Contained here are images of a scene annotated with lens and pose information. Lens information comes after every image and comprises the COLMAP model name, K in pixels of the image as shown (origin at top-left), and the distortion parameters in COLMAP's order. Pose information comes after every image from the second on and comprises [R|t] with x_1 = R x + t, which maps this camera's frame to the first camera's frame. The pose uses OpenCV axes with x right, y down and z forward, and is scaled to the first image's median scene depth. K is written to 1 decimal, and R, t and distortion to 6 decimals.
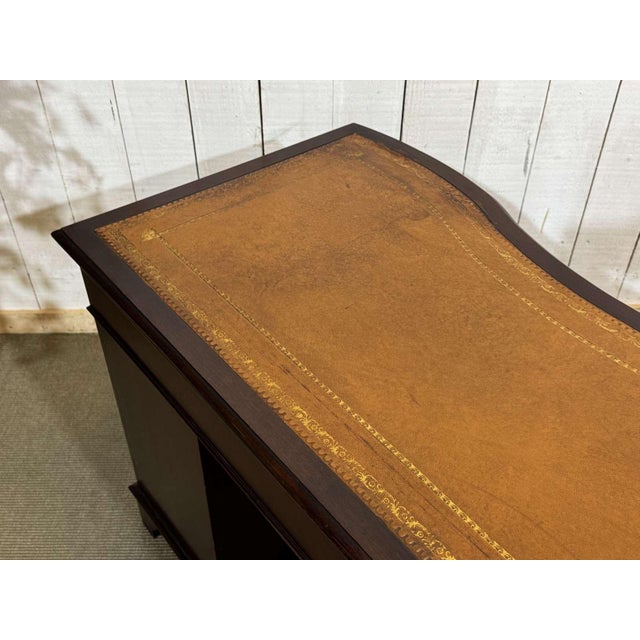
lens RADIAL K [[697.9, 0, 320.0], [0, 697.9, 320.0], [0, 0, 1]] dist [0.151629, -0.294457]
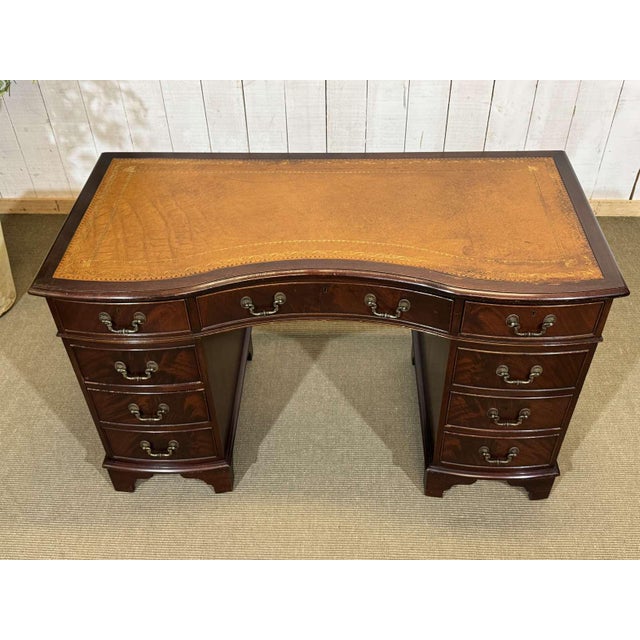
lens RADIAL K [[697.9, 0, 320.0], [0, 697.9, 320.0], [0, 0, 1]] dist [0.151629, -0.294457]
pose [[-0.641141, 0.516311, -0.567768, 1.257968], [-0.503913, 0.274758, 0.818890, -1.166216], [0.578801, 0.811129, 0.084017, 0.847322]]
